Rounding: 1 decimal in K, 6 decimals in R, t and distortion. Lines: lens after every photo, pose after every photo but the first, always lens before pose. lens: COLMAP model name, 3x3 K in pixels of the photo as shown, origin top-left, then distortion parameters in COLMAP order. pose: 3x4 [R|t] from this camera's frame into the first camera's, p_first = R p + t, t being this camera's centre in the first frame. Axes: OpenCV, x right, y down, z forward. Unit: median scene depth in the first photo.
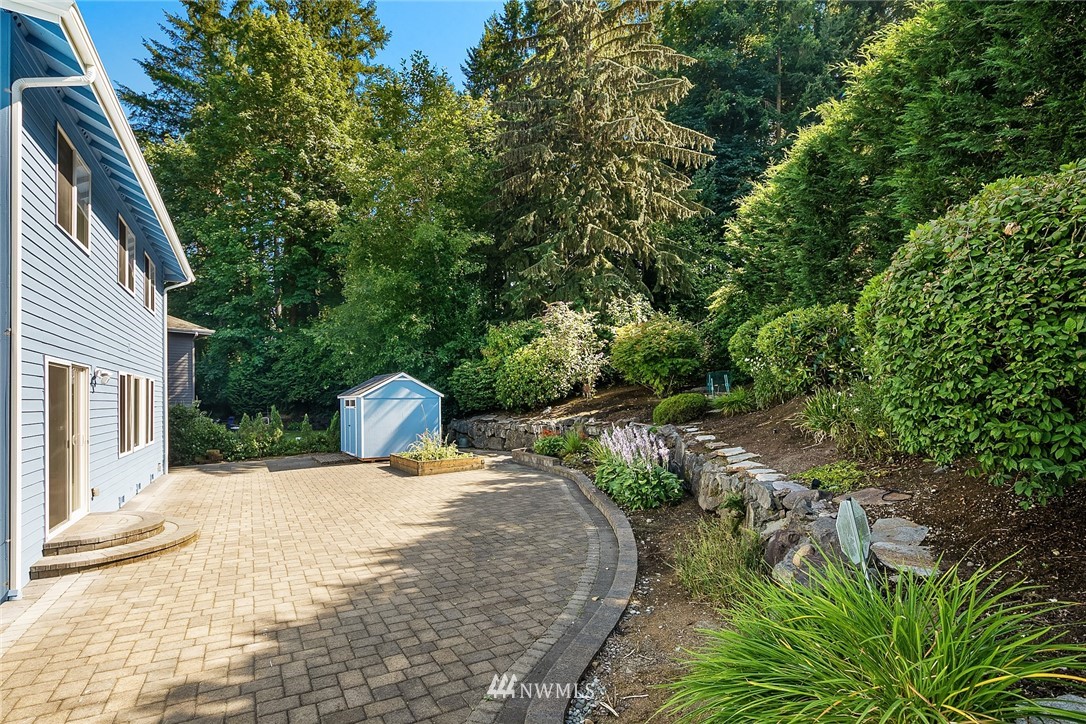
lens RADIAL K [[533.2, 0, 543.1], [0, 533.2, 465.3], [0, 0, 1]] dist [-0.001512, -0.001037]
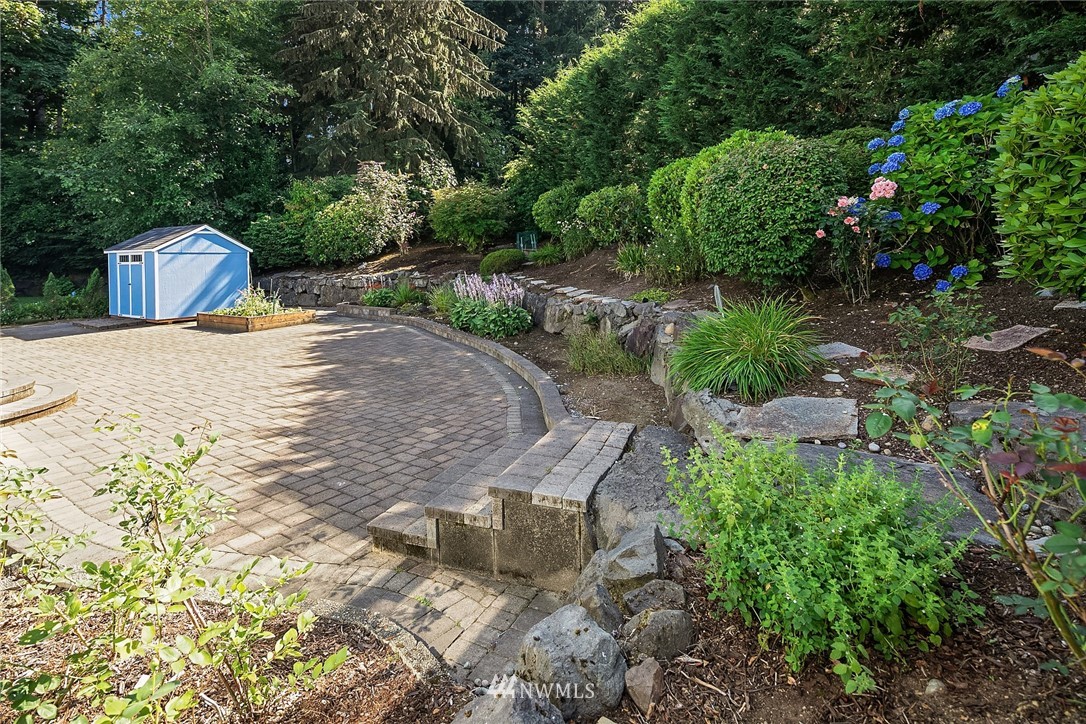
lens RADIAL K [[521.5, 0, 543.0], [0, 521.5, 362.0], [0, 0, 1]] dist [-0.000137, -0.000018]
pose [[0.896046, -0.084108, 0.435921, -0.154954], [0.054276, 0.995279, 0.080466, 0.024657], [-0.440631, -0.048441, 0.896381, -0.096088]]
